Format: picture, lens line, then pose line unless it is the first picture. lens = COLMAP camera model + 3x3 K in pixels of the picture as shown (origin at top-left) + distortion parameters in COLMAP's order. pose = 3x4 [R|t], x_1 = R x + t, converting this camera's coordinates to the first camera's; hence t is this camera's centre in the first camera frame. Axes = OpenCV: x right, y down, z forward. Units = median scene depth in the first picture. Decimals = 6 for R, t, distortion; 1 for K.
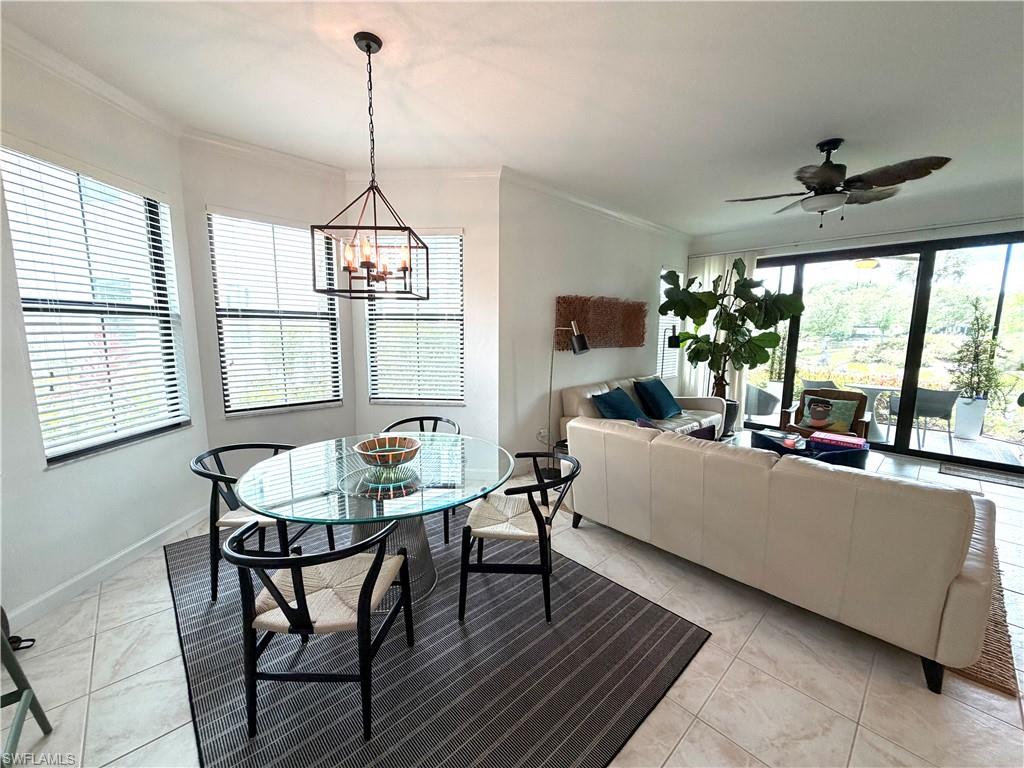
lens RADIAL K [[408.9, 0, 508.1], [0, 408.9, 382.7], [0, 0, 1]] dist [0.002138, 0.000588]
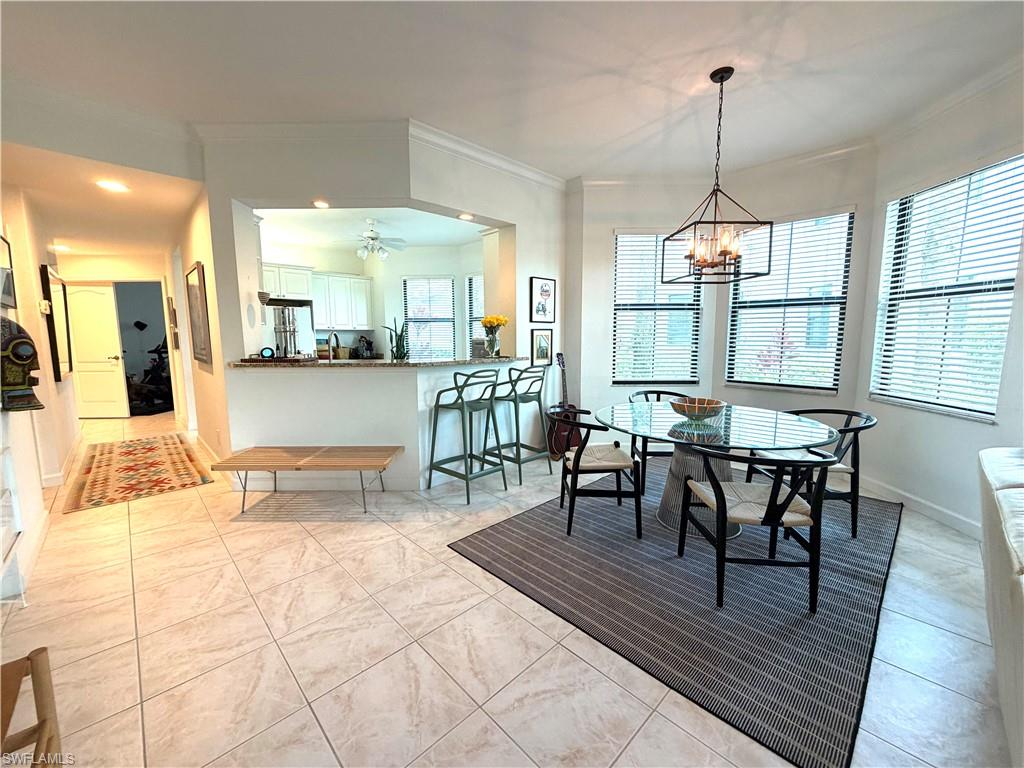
lens RADIAL K [[406.9, 0, 509.7], [0, 406.9, 382.0], [0, 0, 1]] dist [-0.000120, -0.000038]
pose [[0.018418, 0.110272, -0.993731, 0.385160], [-0.123843, 0.986497, 0.107174, 0.014216], [0.992131, 0.121092, 0.031826, 0.172906]]
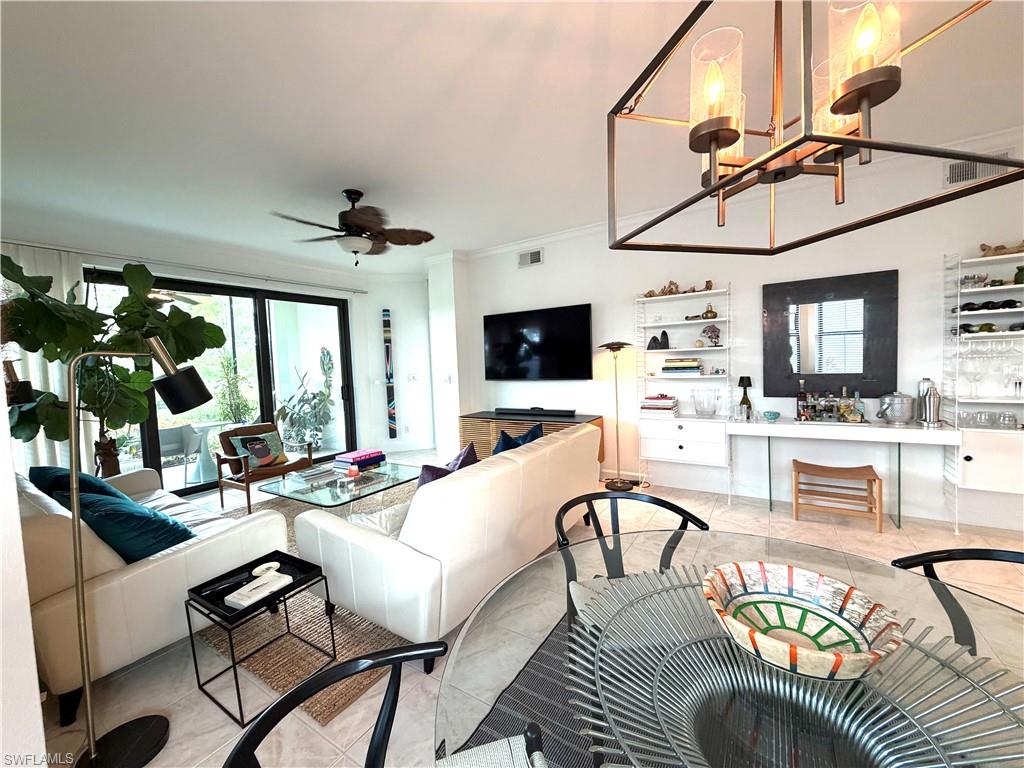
lens RADIAL K [[408.9, 0, 508.1], [0, 408.9, 382.7], [0, 0, 1]] dist [0.002138, 0.000588]
pose [[-0.239055, -0.046824, 0.969876, -0.264039], [0.165738, 0.982211, 0.088271, -0.060780], [-0.956757, 0.181847, -0.227042, 0.569049]]
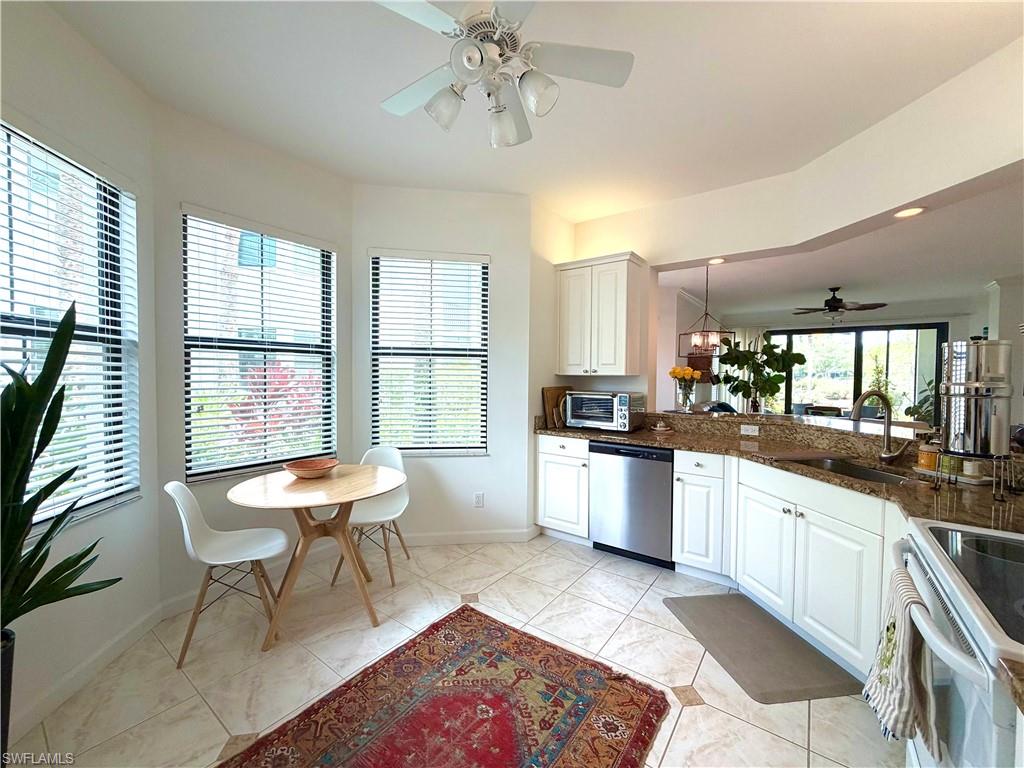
lens RADIAL K [[408.9, 0, 508.1], [0, 408.9, 382.7], [0, 0, 1]] dist [0.002138, 0.000588]
pose [[0.984873, -0.002221, 0.173262, -0.807168], [0.021291, 0.993892, -0.108284, 0.074751], [-0.171963, 0.110335, 0.978905, -0.487574]]
